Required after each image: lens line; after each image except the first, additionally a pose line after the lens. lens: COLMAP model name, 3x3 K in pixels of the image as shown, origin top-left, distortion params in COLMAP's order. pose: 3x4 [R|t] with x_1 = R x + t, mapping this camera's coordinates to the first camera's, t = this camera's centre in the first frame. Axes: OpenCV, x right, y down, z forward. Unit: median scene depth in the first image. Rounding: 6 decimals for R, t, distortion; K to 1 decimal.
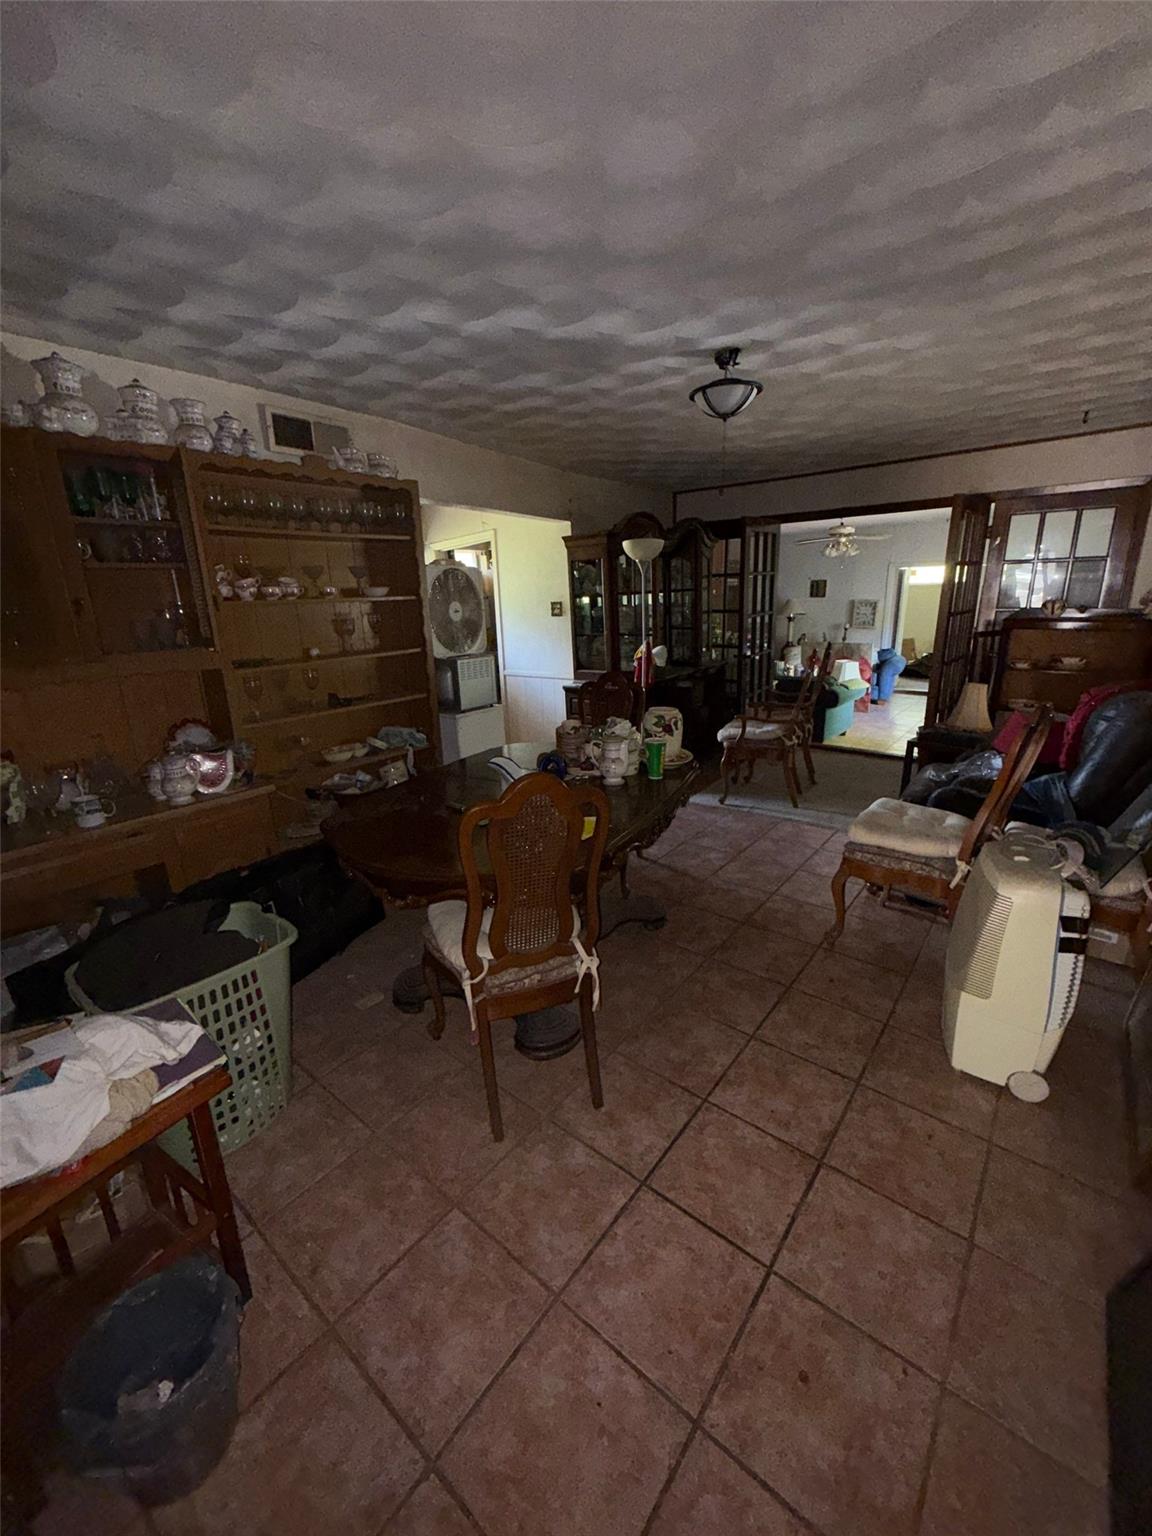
lens RADIAL K [[614.5, 0, 578.2], [0, 614.5, 761.9], [0, 0, 1]] dist [-0.000395, 0.000388]
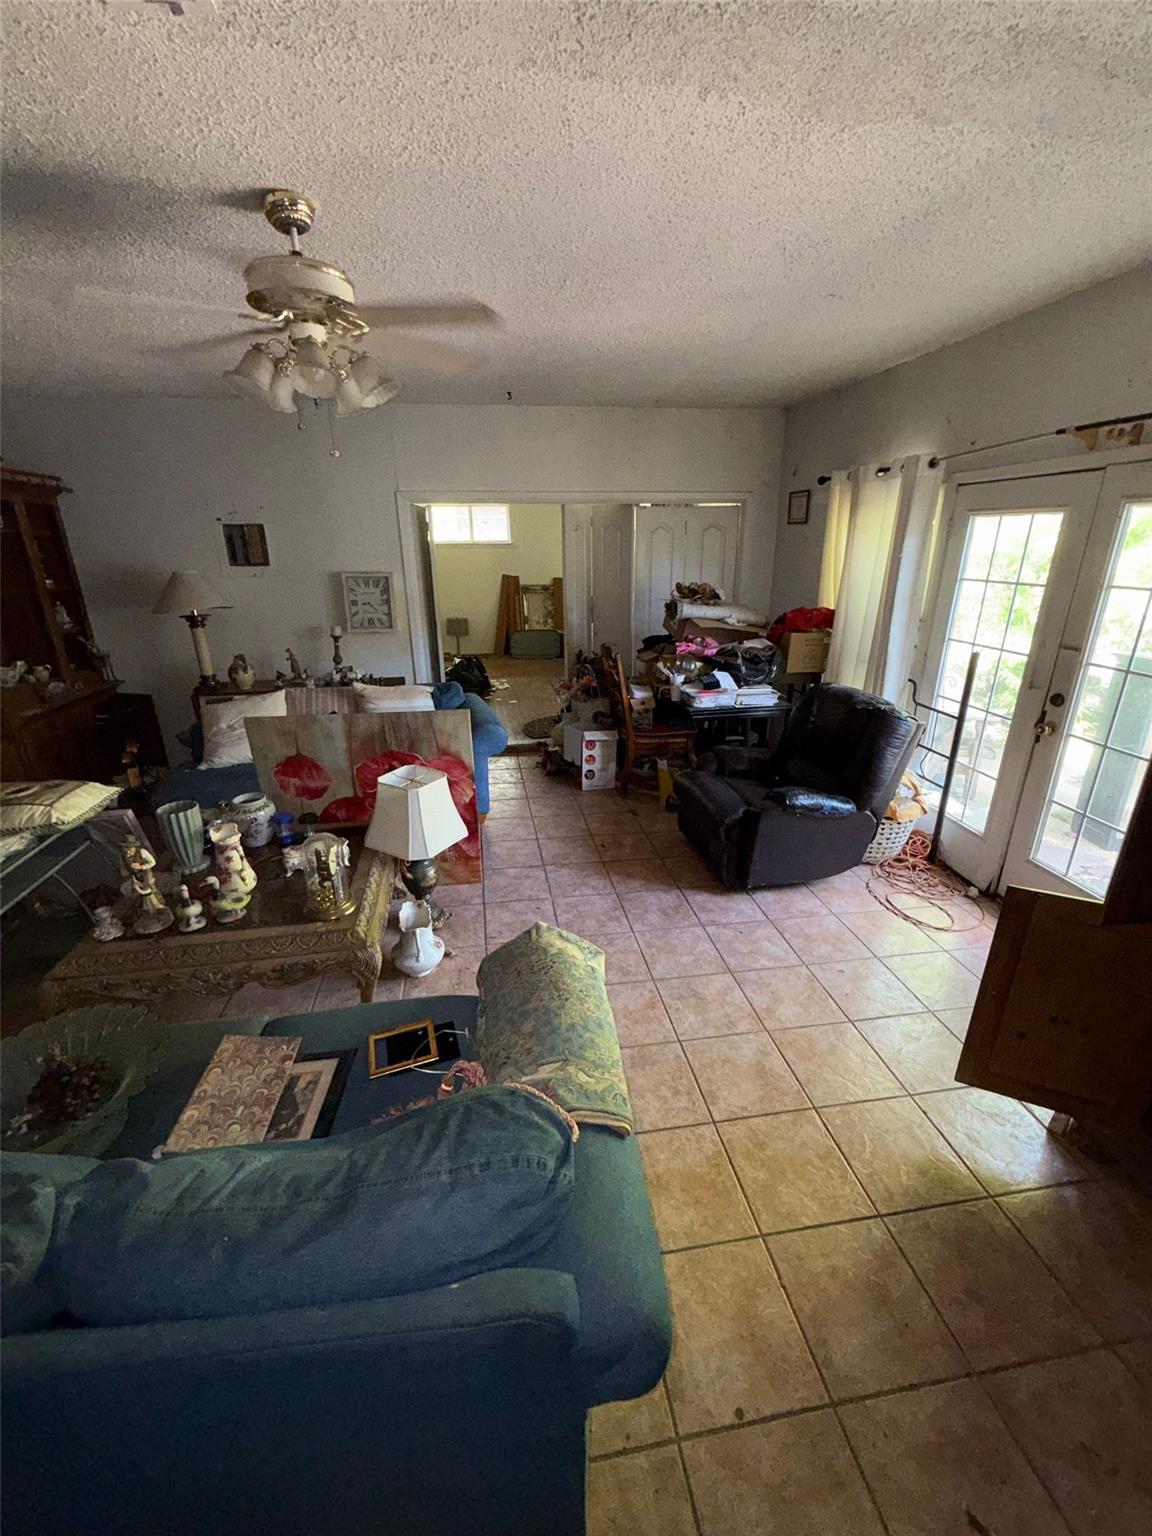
lens RADIAL K [[614.5, 0, 575.6], [0, 614.5, 765.1], [0, 0, 1]] dist [-0.000395, 0.000388]
pose [[0.667106, -0.234678, 0.707033, 0.217409], [0.190536, 0.971267, 0.142605, -0.159866], [-0.720185, 0.039582, 0.692652, 0.577491]]
